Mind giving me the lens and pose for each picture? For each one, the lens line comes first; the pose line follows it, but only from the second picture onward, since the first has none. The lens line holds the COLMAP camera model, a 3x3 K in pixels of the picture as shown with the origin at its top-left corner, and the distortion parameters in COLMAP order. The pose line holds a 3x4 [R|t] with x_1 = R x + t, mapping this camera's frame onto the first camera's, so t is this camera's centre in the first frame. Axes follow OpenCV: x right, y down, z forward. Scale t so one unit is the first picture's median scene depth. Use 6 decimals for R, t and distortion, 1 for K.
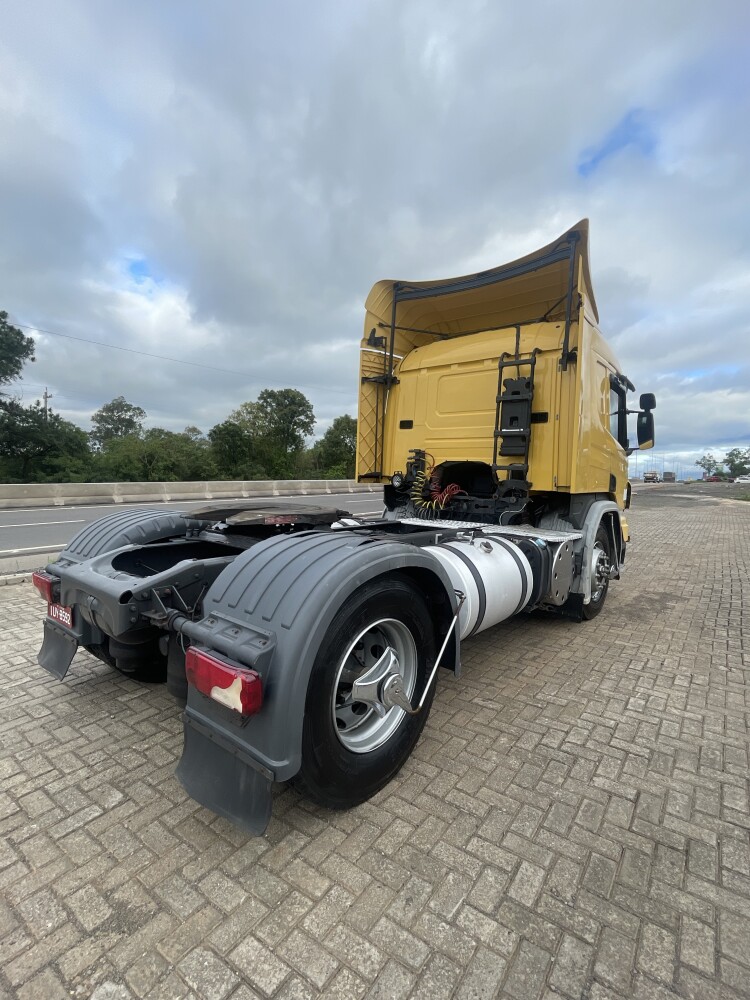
lens RADIAL K [[480.3, 0, 373.5], [0, 480.3, 496.3], [0, 0, 1]] dist [-0.004568, 0.000810]
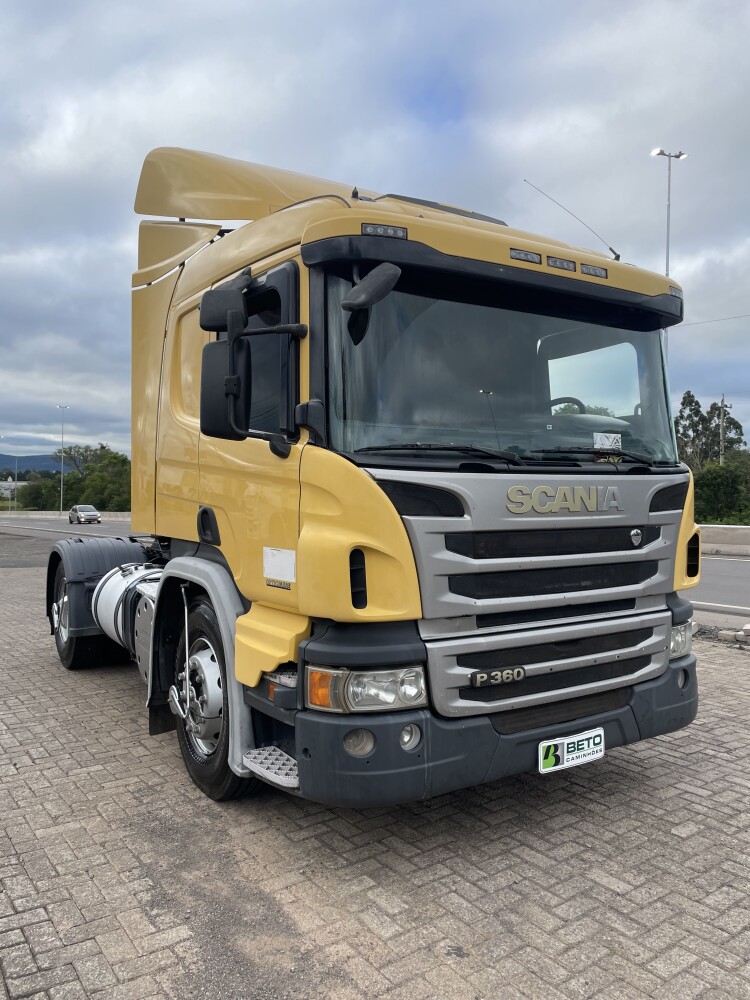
lens RADIAL K [[744.4, 0, 374.8], [0, 744.4, 495.0], [0, 0, 1]] dist [0.083665, -0.089037]
pose [[-0.298875, -0.026296, -0.953930, 1.273079], [-0.060489, 0.998132, -0.008563, -0.068739], [0.952373, 0.055143, -0.299907, 1.515699]]
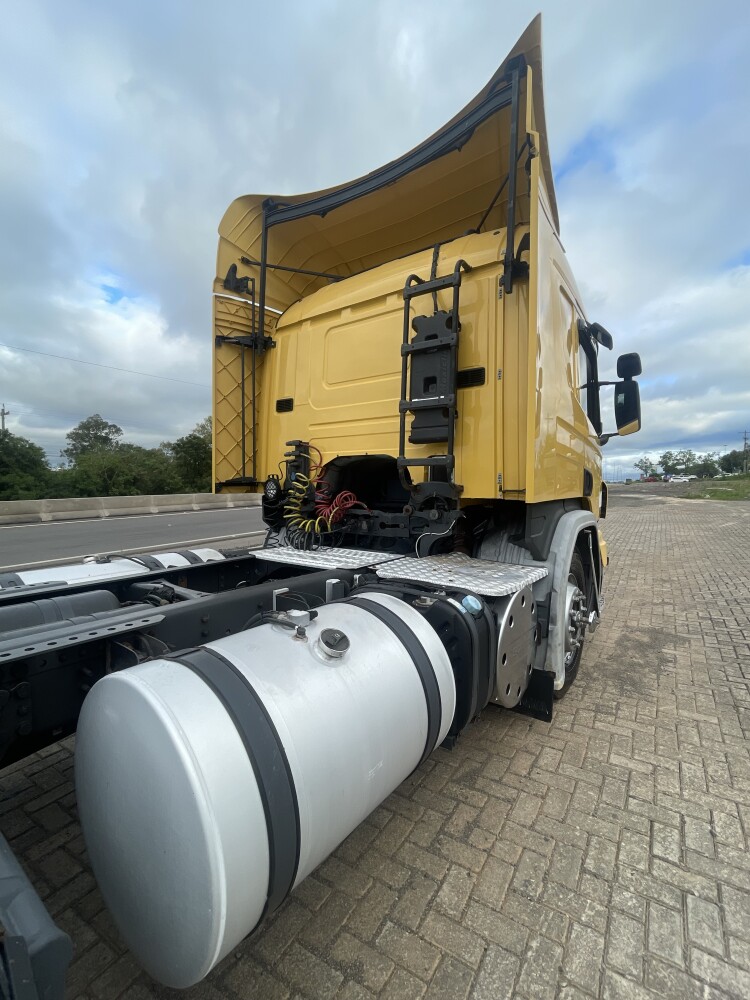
lens RADIAL K [[442.5, 0, 375.6], [0, 442.5, 496.6], [0, 0, 1]] dist [-0.004719, 0.001046]
pose [[0.997568, -0.028570, 0.063570, 0.184217], [0.029525, 0.999464, -0.014144, -0.010089], [-0.063132, 0.015987, 0.997877, 0.450519]]
